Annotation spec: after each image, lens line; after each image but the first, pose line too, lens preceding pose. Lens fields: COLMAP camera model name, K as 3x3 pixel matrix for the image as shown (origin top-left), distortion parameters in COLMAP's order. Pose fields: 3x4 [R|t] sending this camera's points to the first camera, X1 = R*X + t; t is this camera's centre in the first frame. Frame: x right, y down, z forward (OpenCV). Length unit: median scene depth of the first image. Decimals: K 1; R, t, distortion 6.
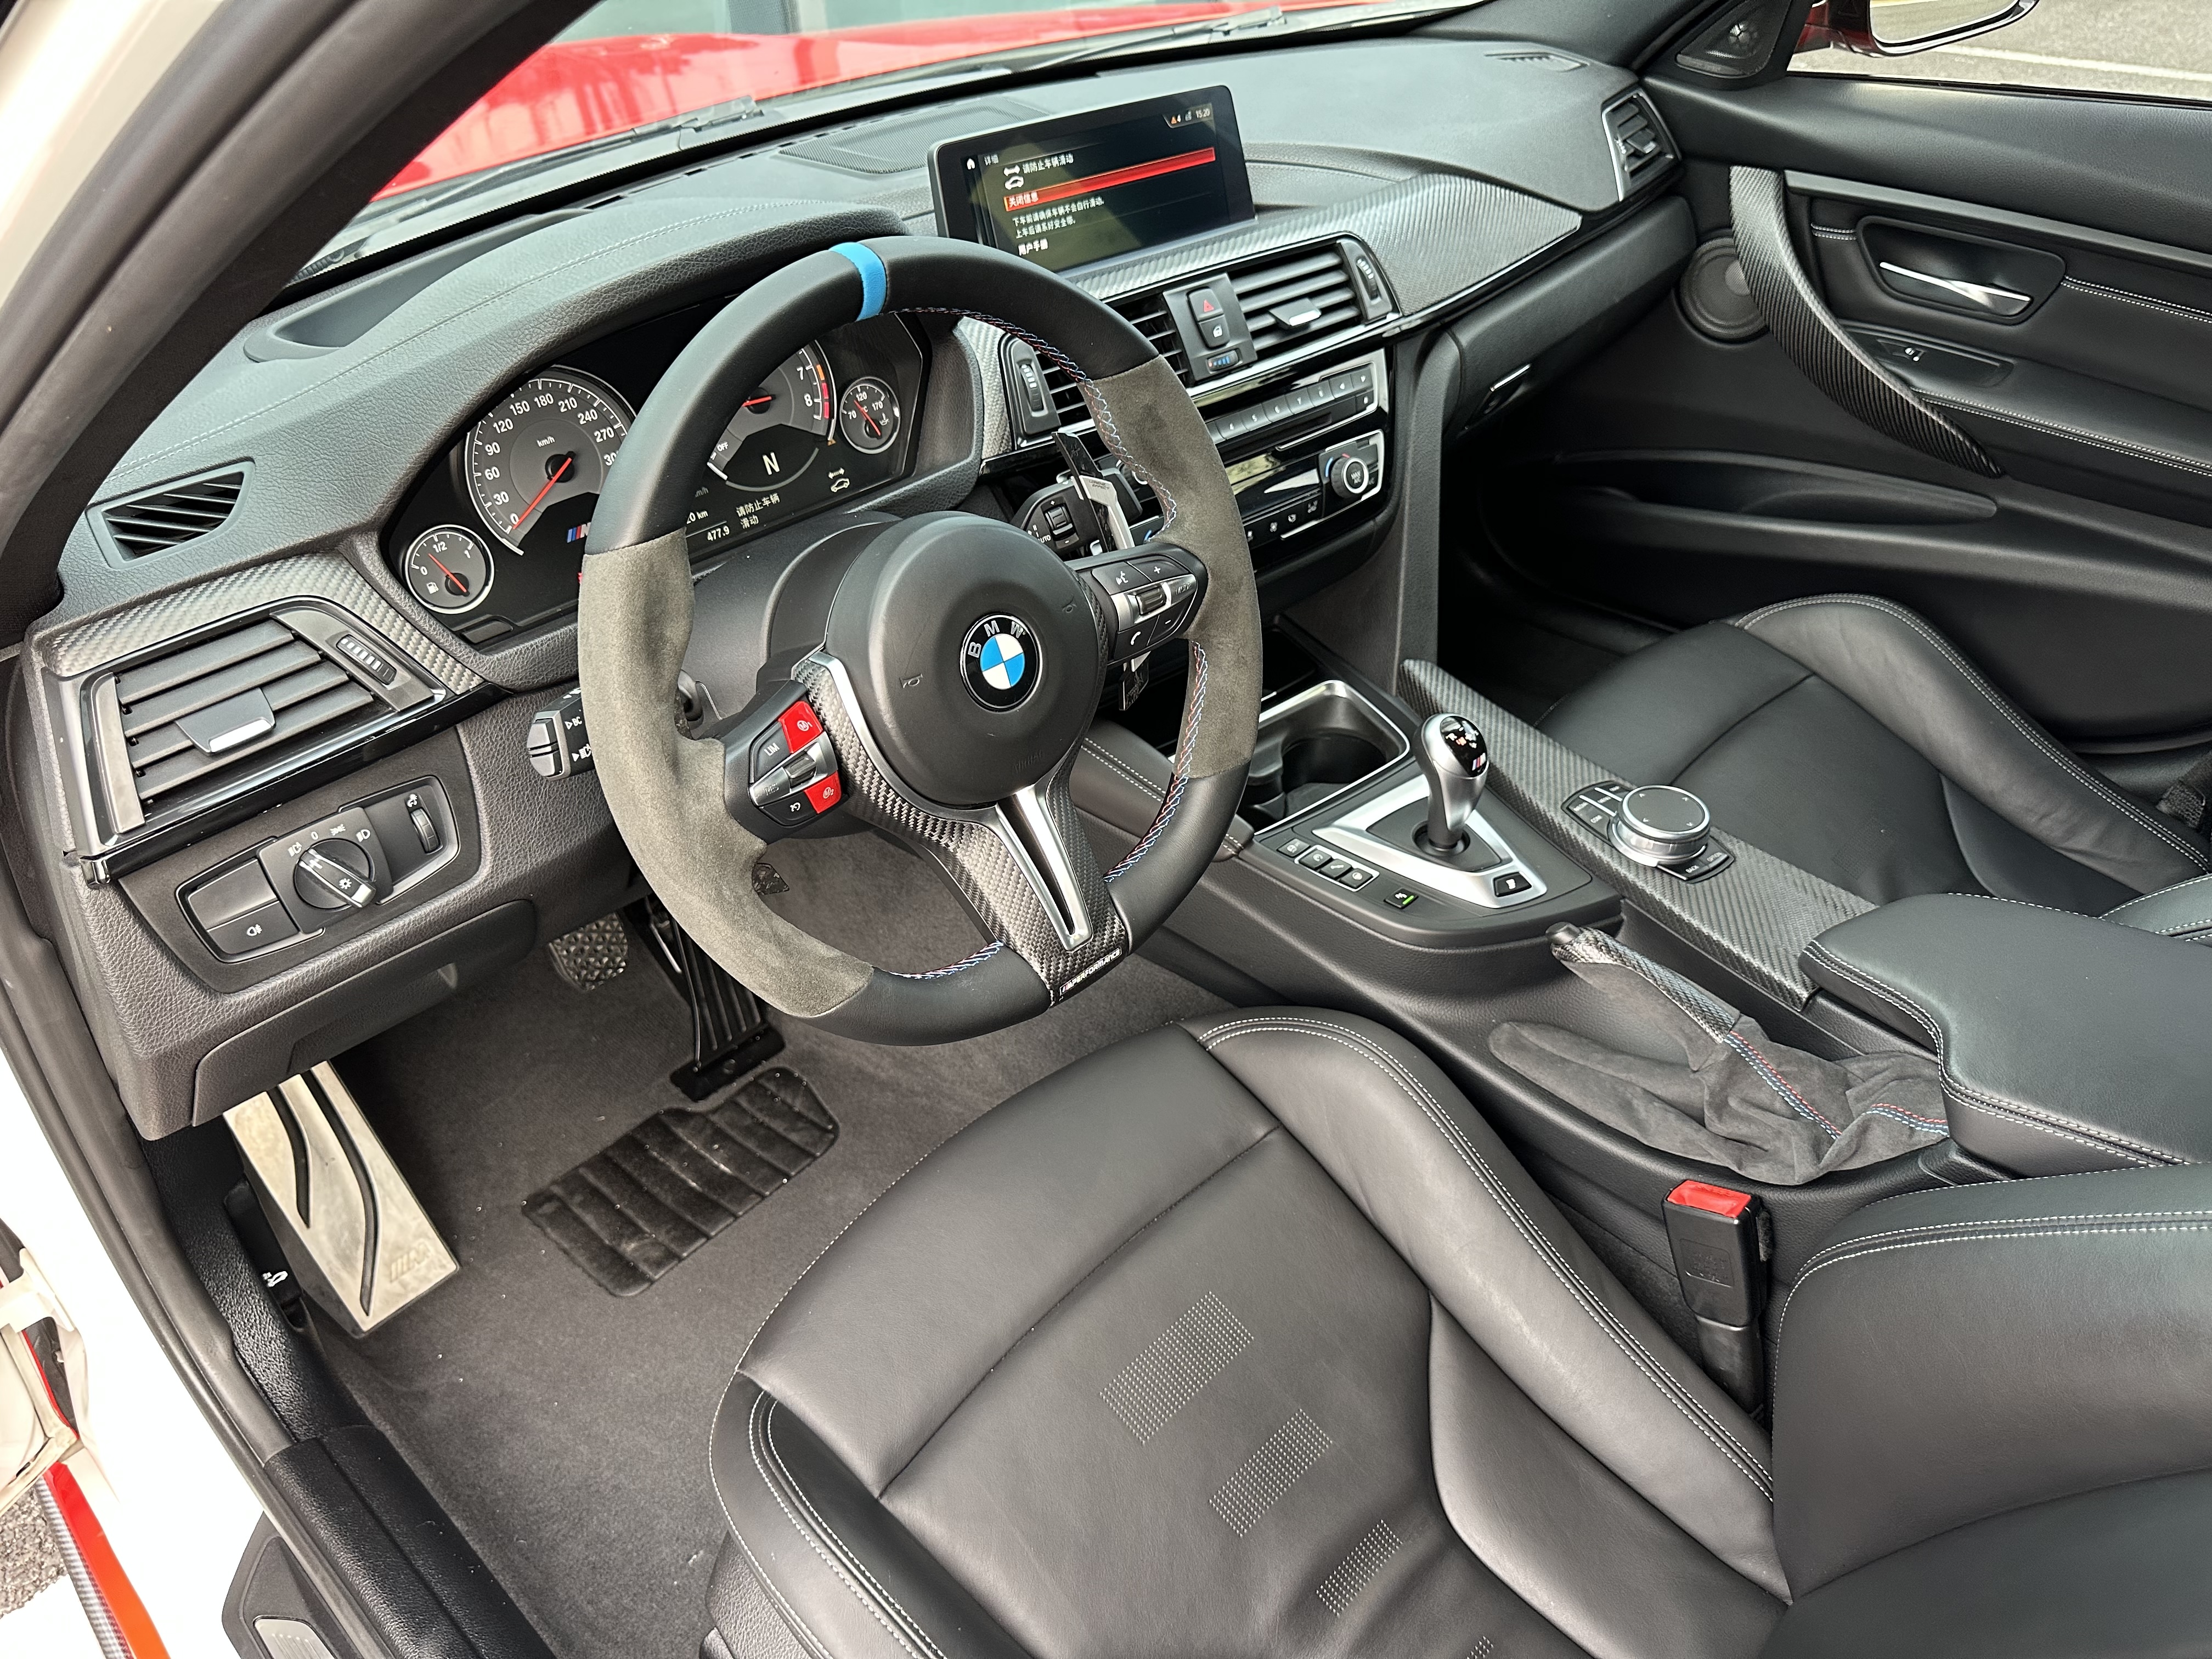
lens RADIAL K [[1543.6, 0, 1122.4], [0, 1543.6, 859.7], [0, 0, 1]] dist [0.058091, -0.083186]
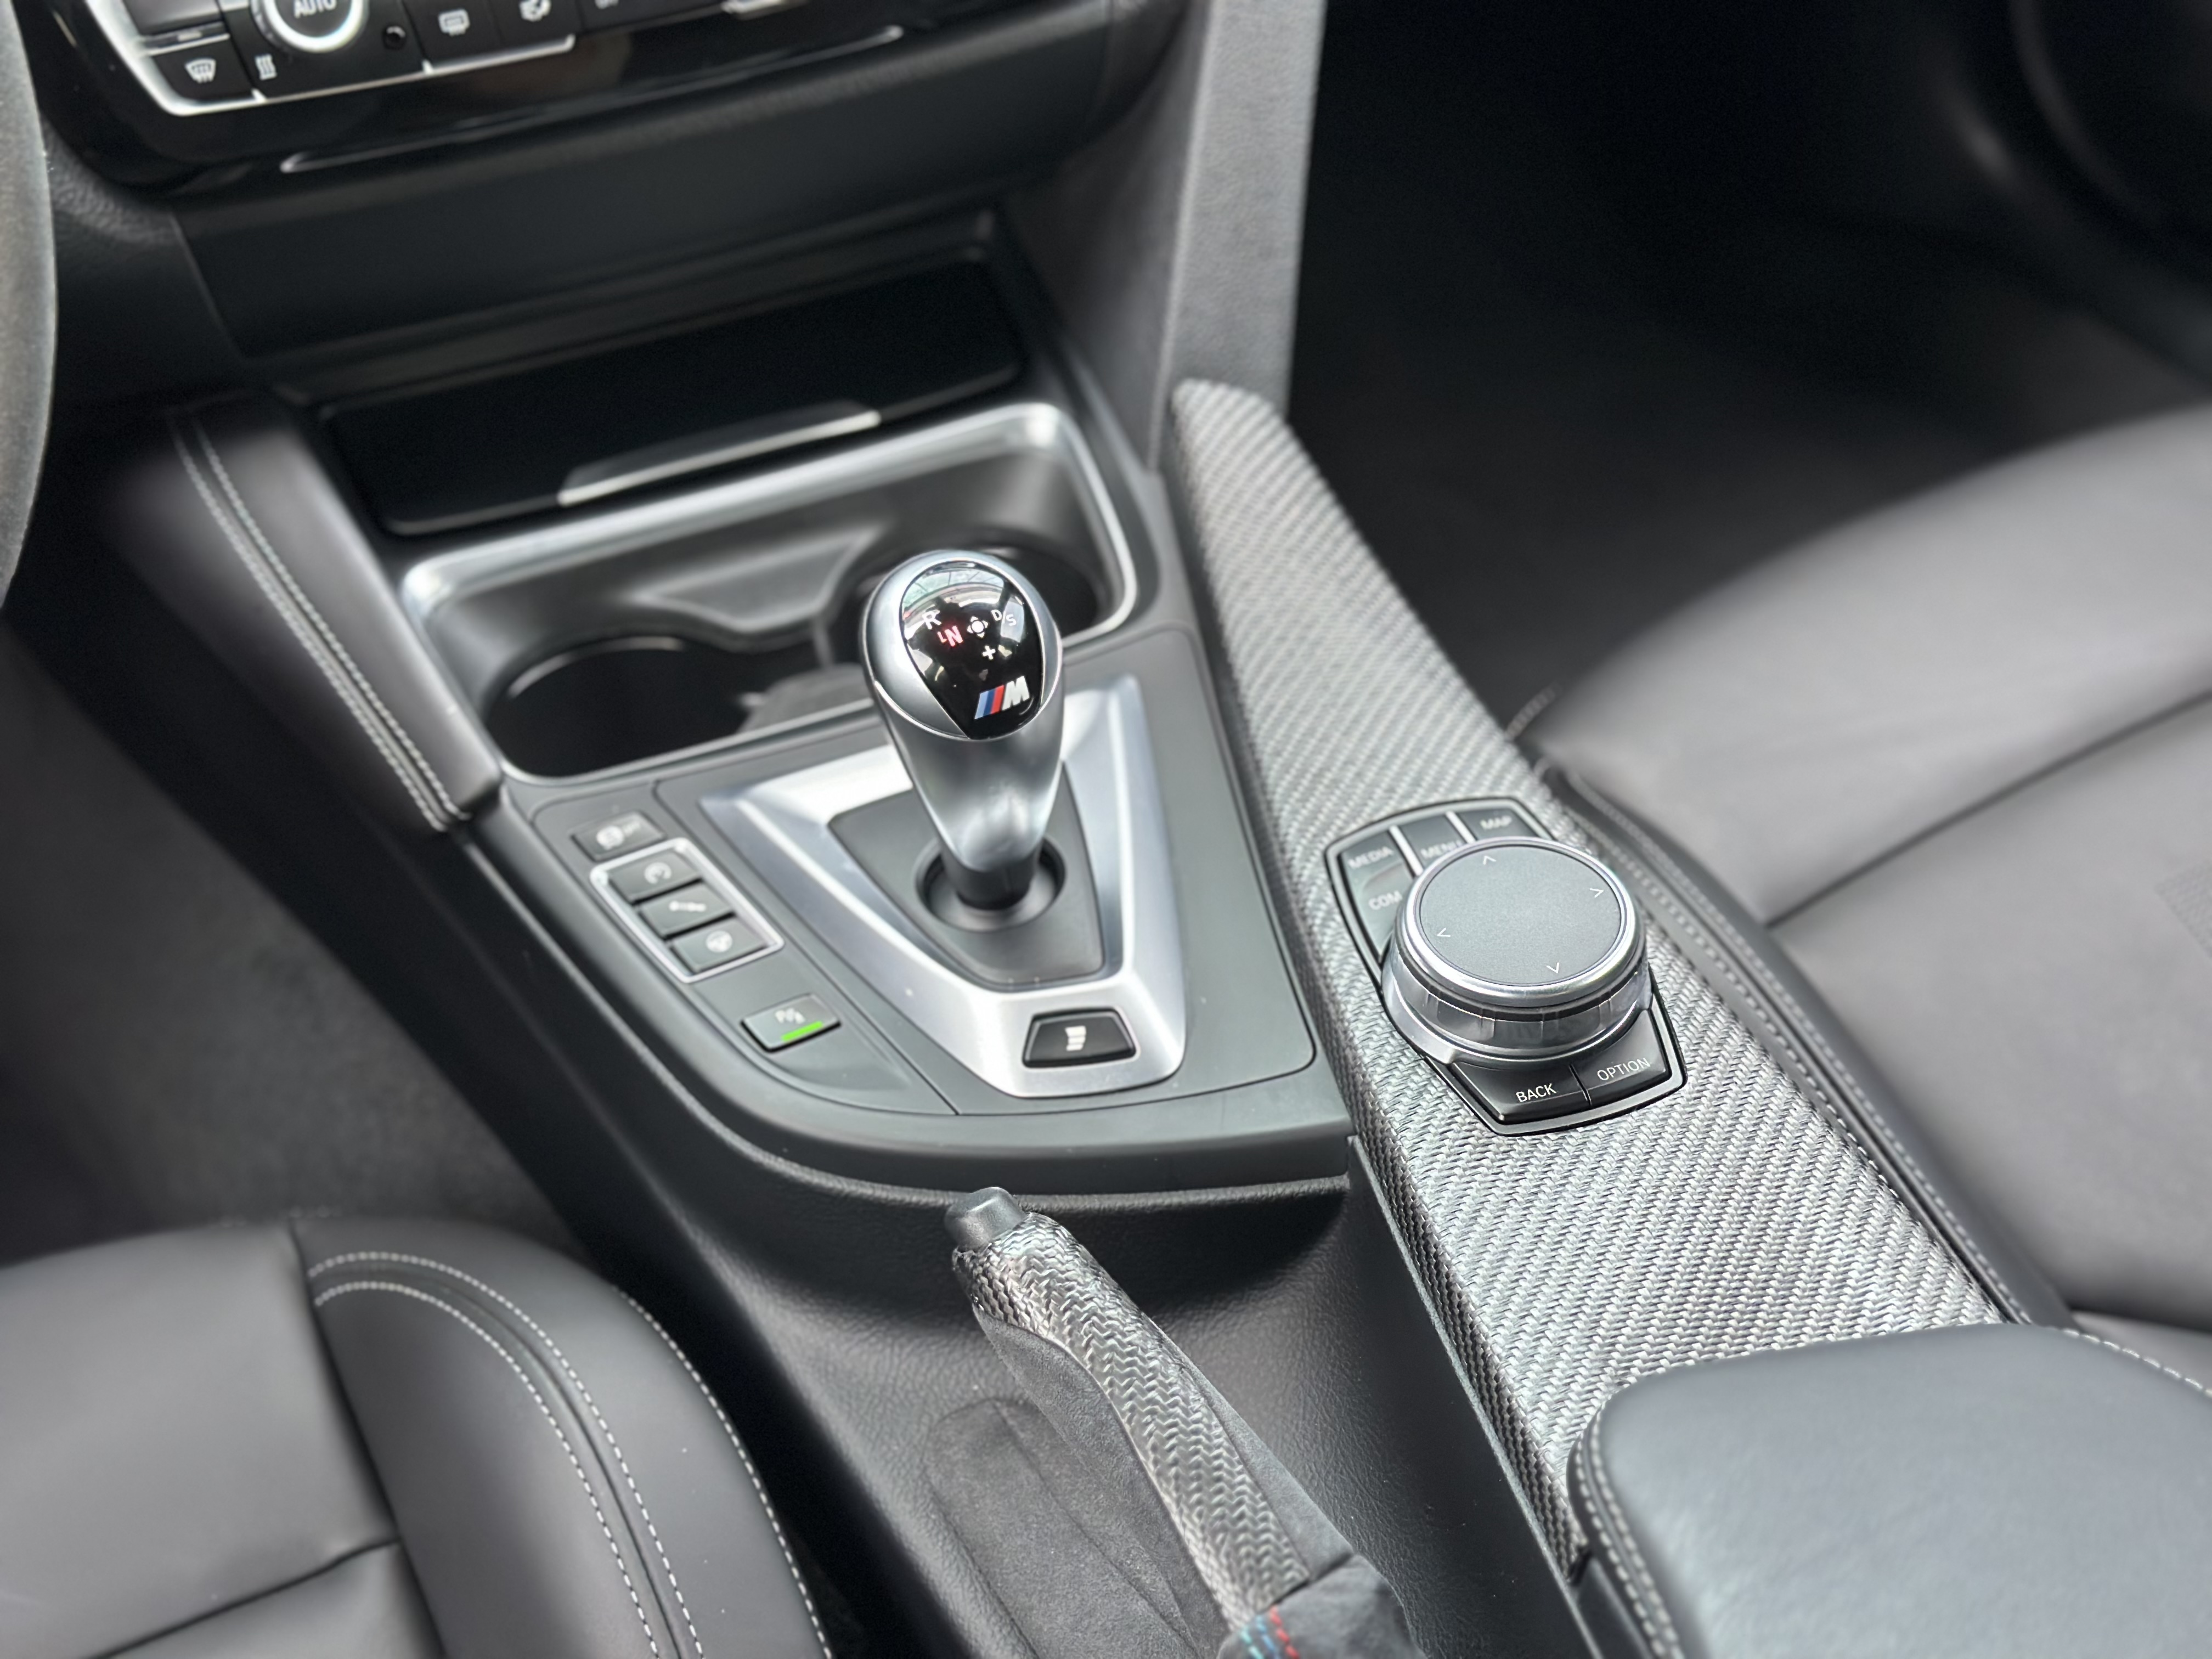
lens RADIAL K [[3074.0, 0, 1057.6], [0, 3074.0, 829.7], [0, 0, 1]] dist [0.045663, 0.030583]
pose [[0.952217, 0.170931, -0.253113, 0.442194], [-0.152169, 0.984056, 0.092083, -0.103525], [0.264817, -0.049167, 0.963044, 0.306839]]
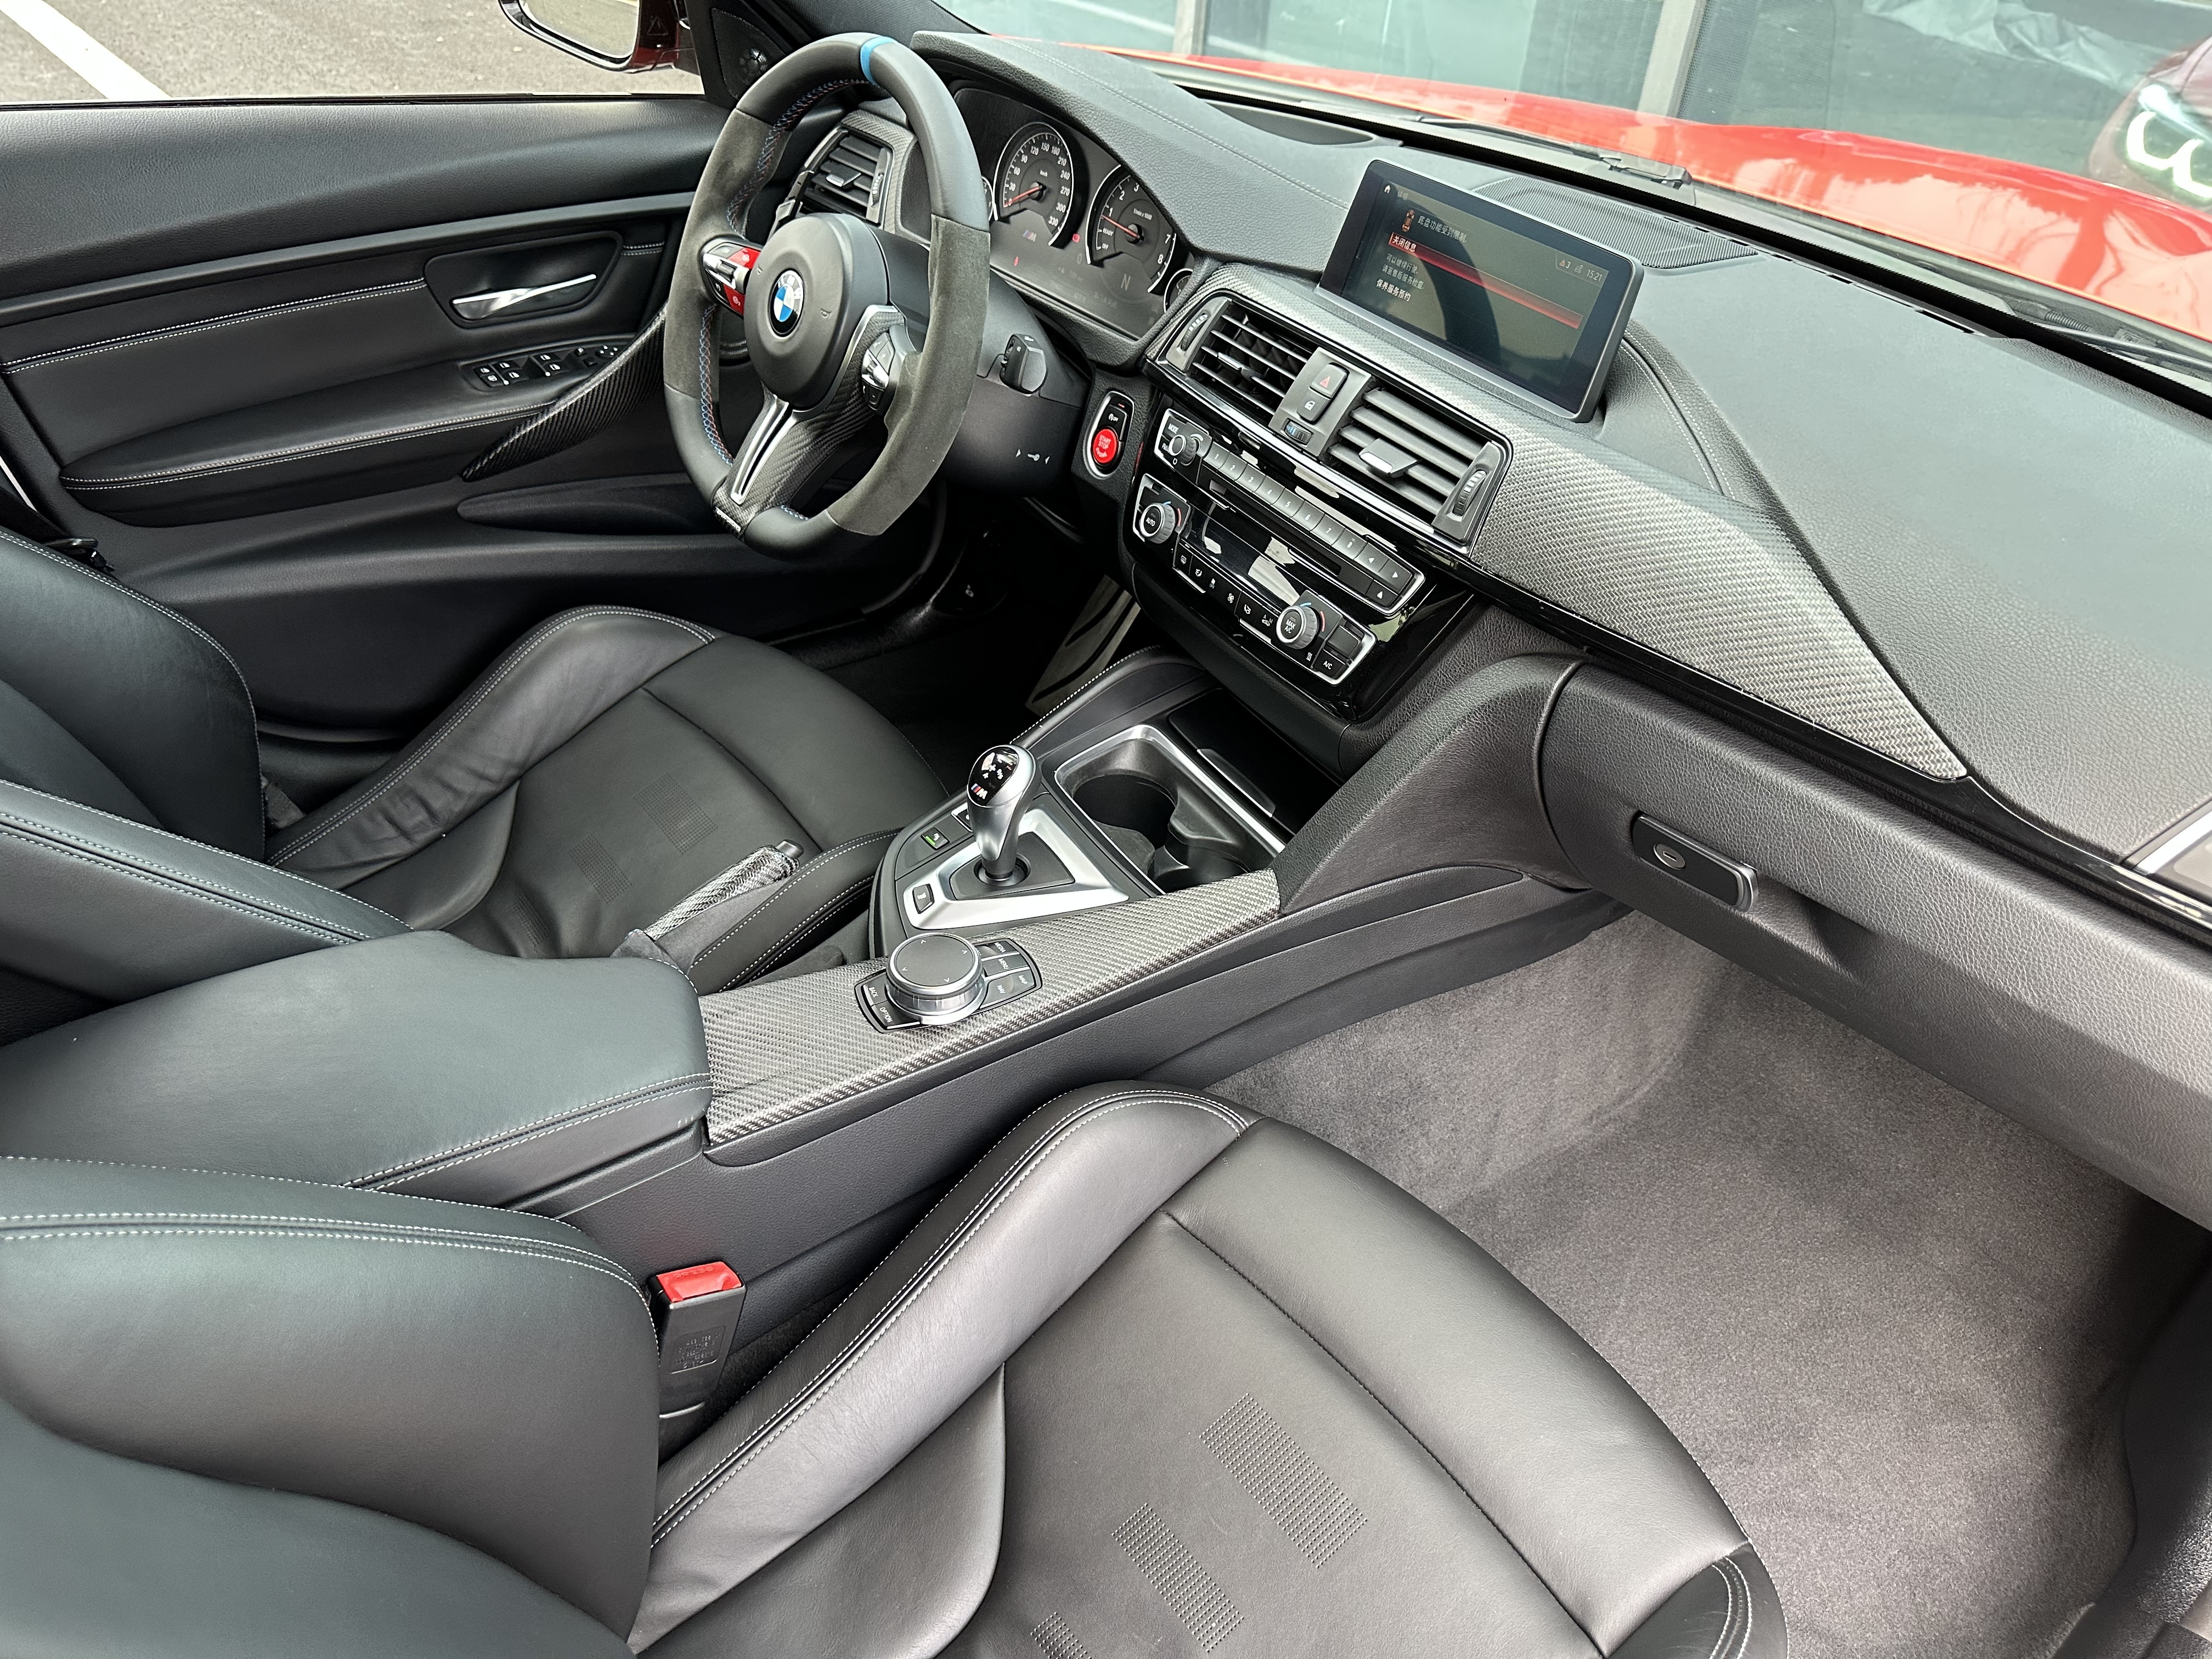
lens RADIAL K [[1543.9, 0, 1131.3], [0, 1543.9, 860.3], [0, 0, 1]] dist [0.062151, -0.095674]
pose [[-0.140145, 0.607483, -0.781872, 1.048974], [-0.656981, 0.533735, 0.532450, -0.652207], [0.740767, 0.588295, 0.324304, 0.785753]]
